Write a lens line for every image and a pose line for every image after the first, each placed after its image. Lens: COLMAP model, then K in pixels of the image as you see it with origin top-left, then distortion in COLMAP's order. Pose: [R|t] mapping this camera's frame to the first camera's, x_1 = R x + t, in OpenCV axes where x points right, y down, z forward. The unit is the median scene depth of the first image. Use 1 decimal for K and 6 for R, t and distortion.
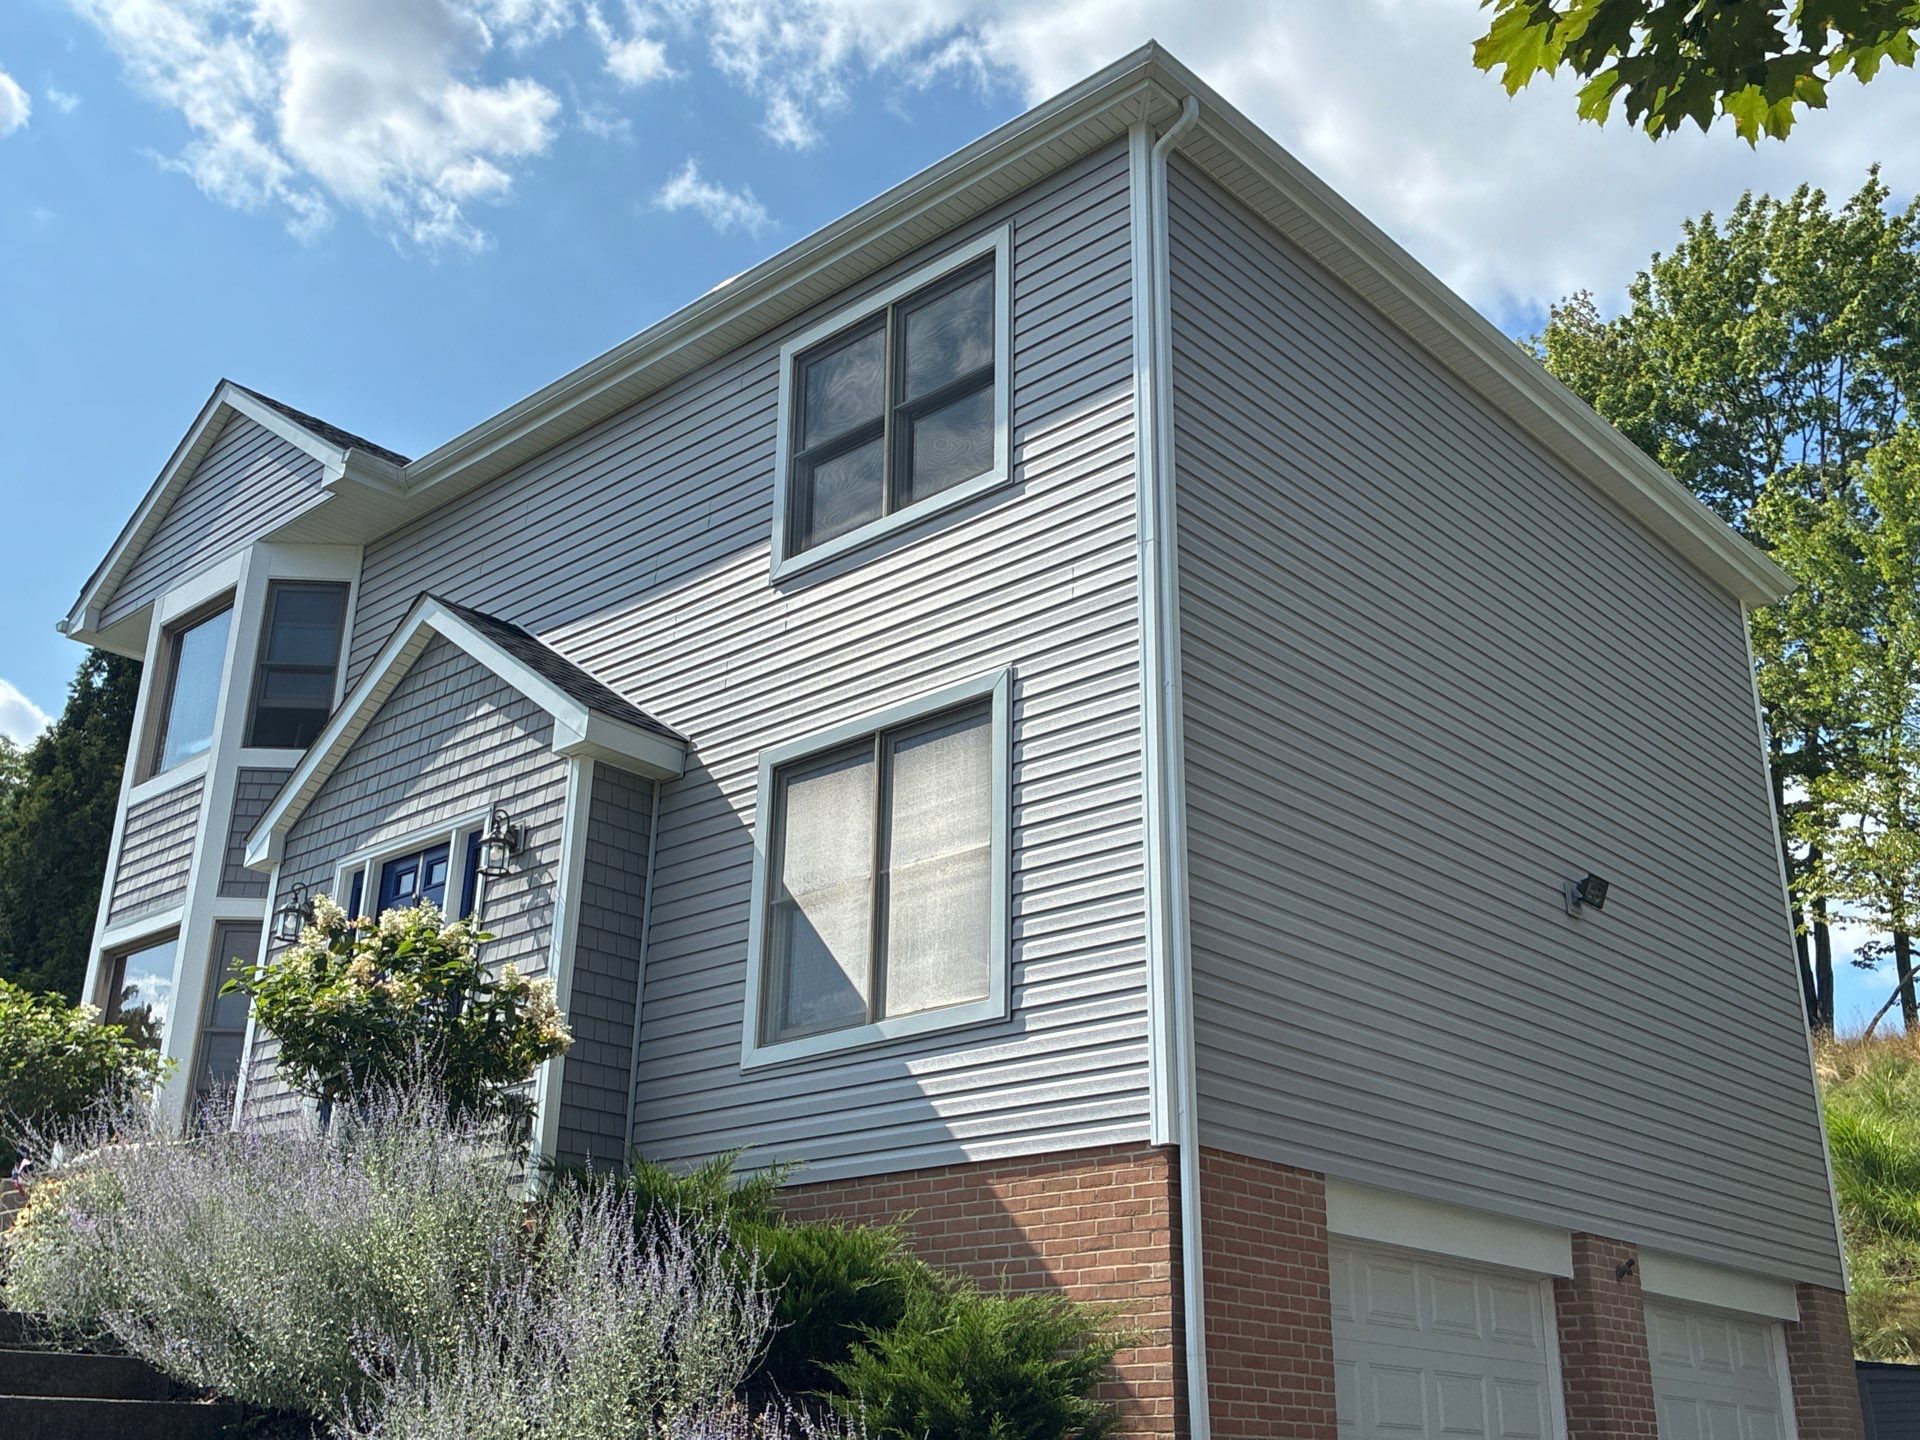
lens RADIAL K [[1957.4, 0, 958.0], [0, 1957.4, 713.5], [0, 0, 1]] dist [0.017261, 0.003215]
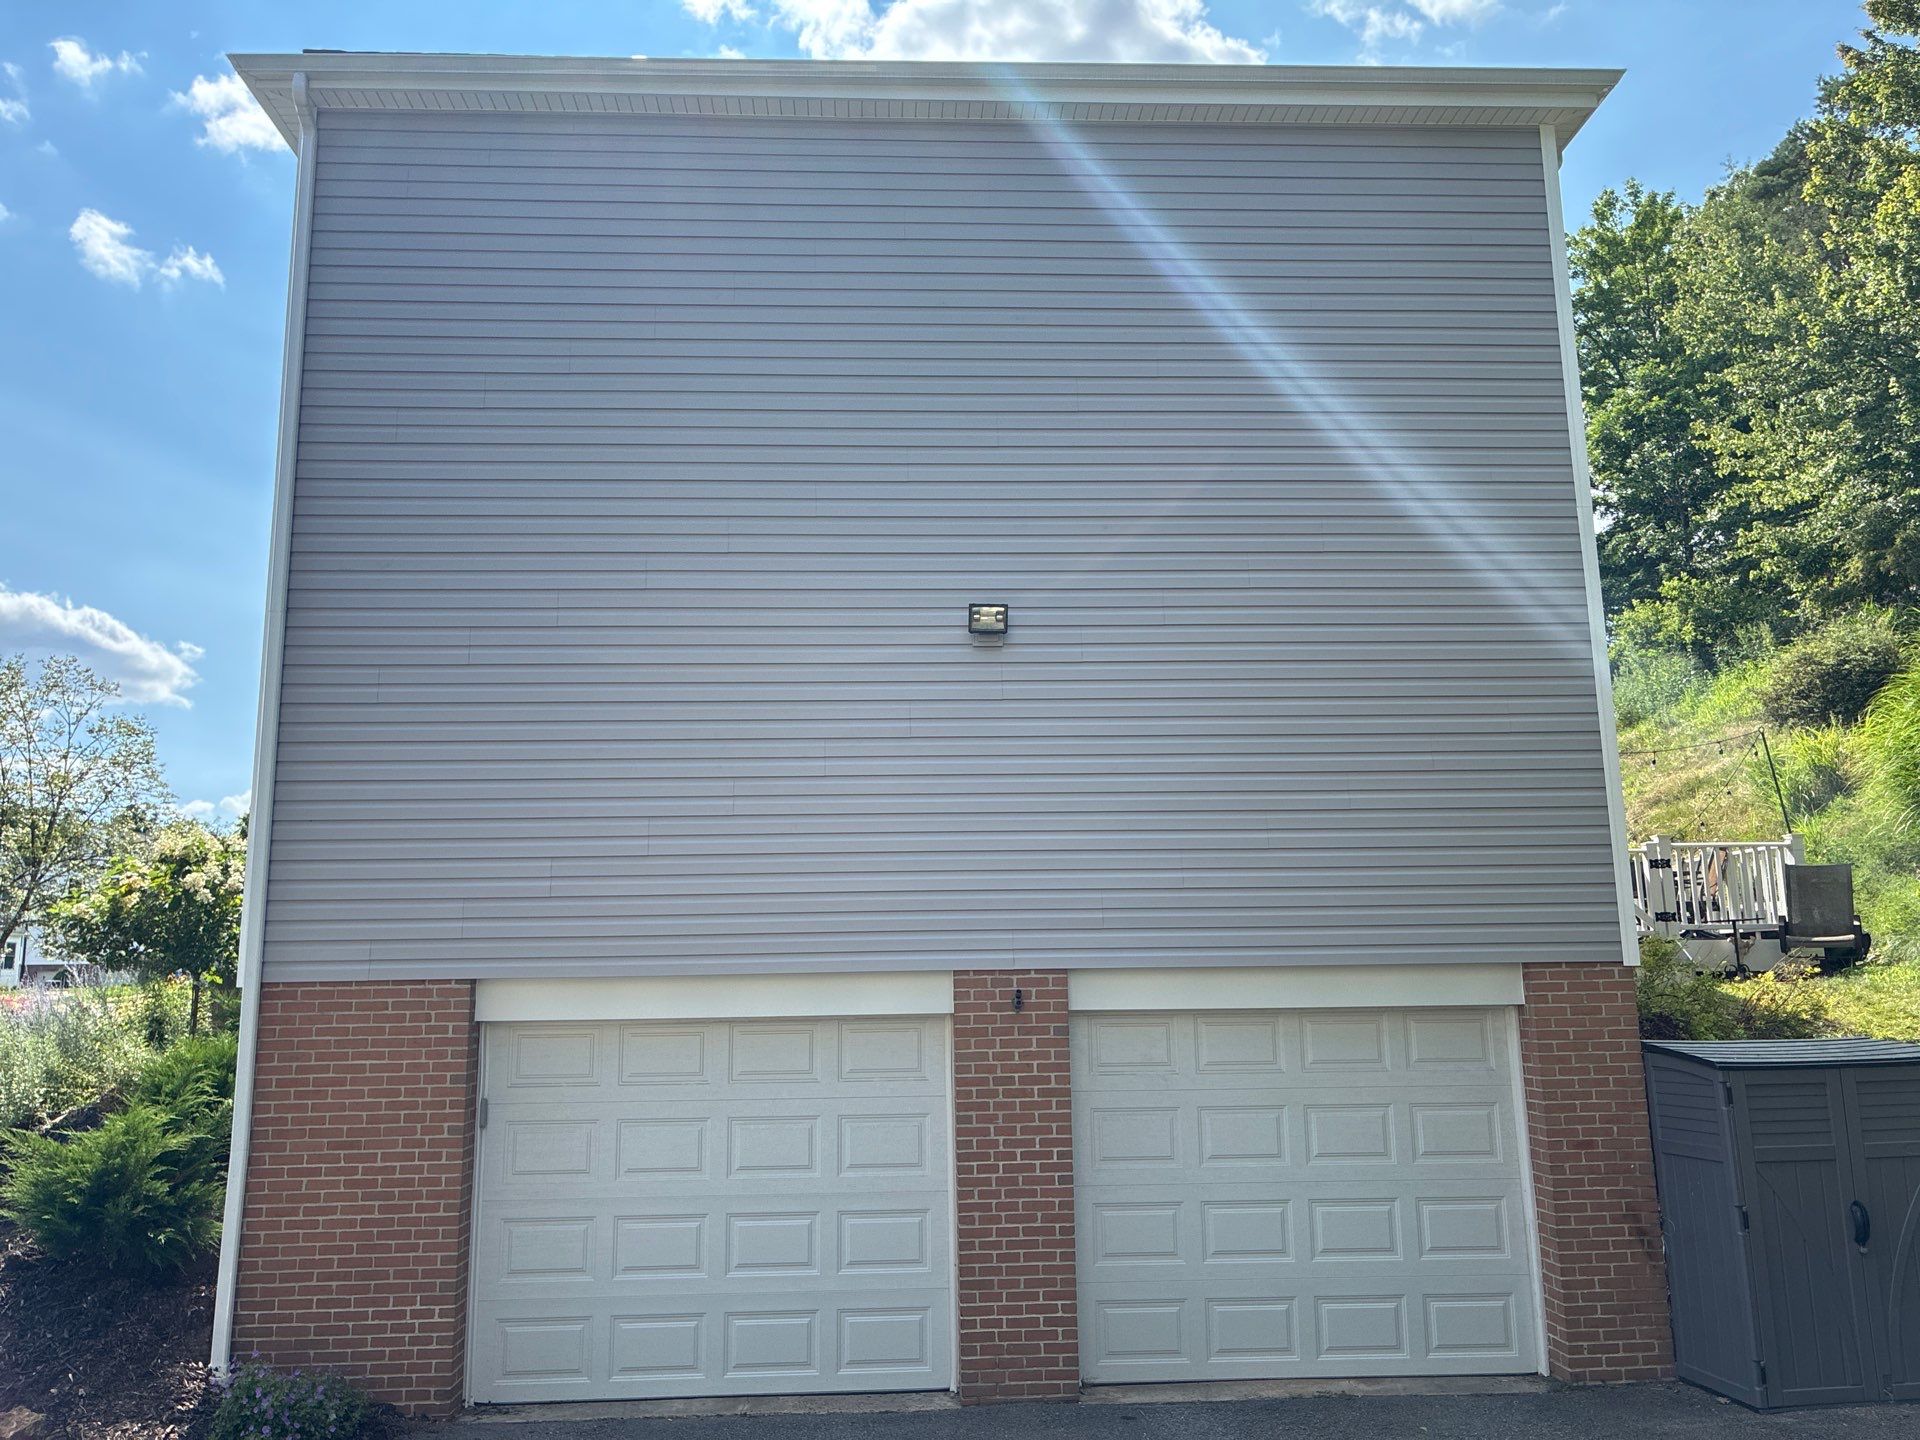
lens RADIAL K [[1452.7, 0, 963.6], [0, 1452.7, 722.4], [0, 0, 1]] dist [0.038484, -0.047501]
pose [[0.711017, -0.151215, -0.686724, 0.864609], [0.284515, 0.954958, 0.084300, 0.083190], [0.643045, -0.255322, 0.722014, 0.504531]]
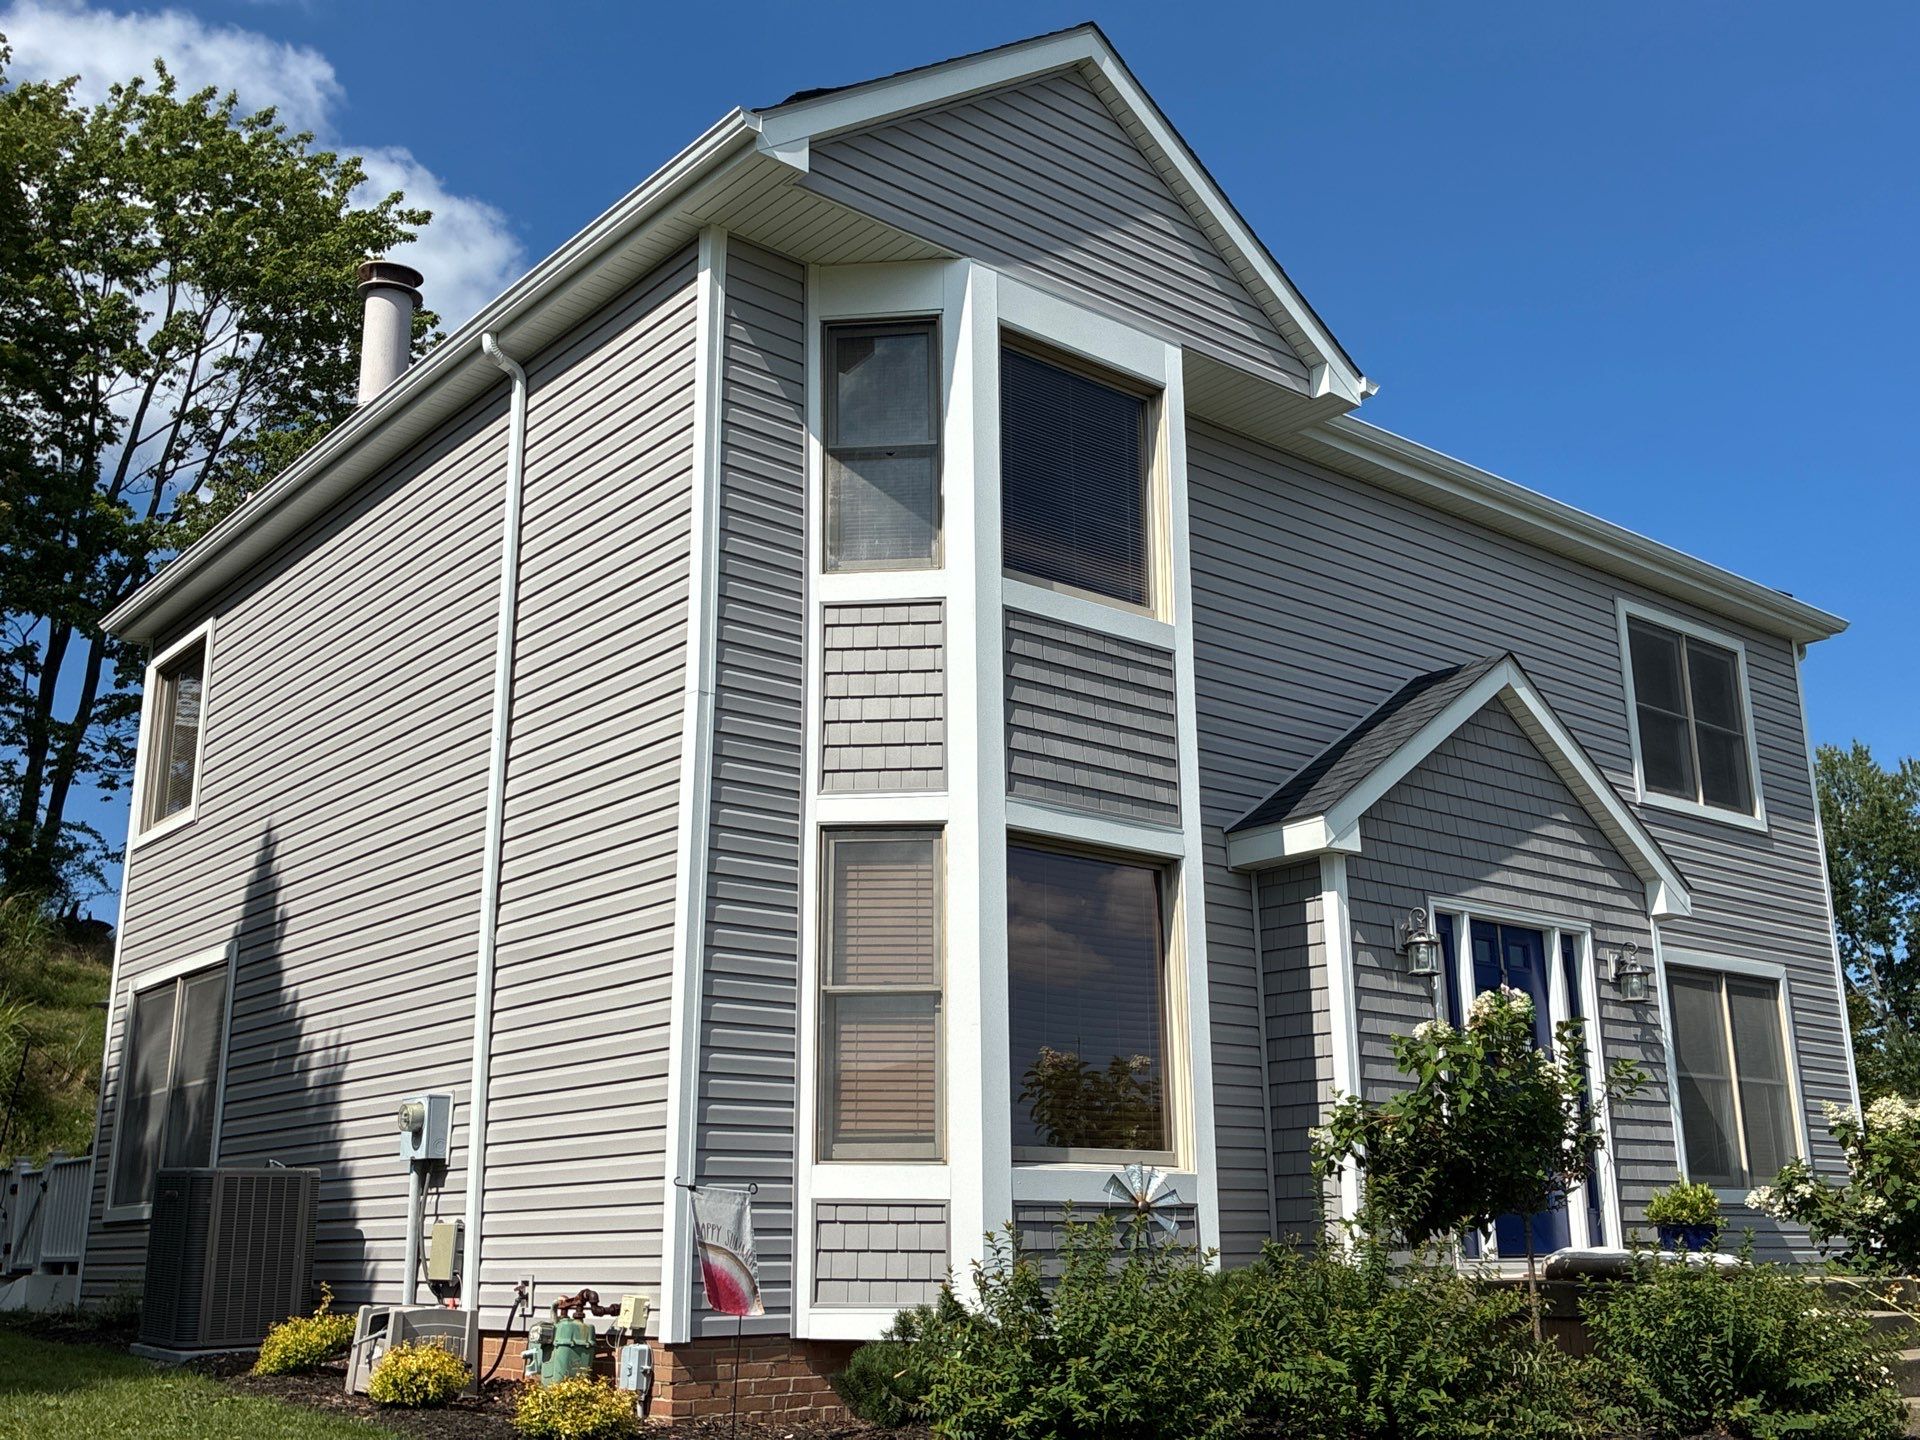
lens RADIAL K [[1903.7, 0, 961.7], [0, 1903.7, 720.6], [0, 0, 1]] dist [0.013078, 0.008146]
pose [[0.135148, 0.248551, 0.959144, -1.398729], [-0.357851, 0.914930, -0.186670, 0.280922], [-0.923947, -0.318002, 0.212595, 1.201174]]
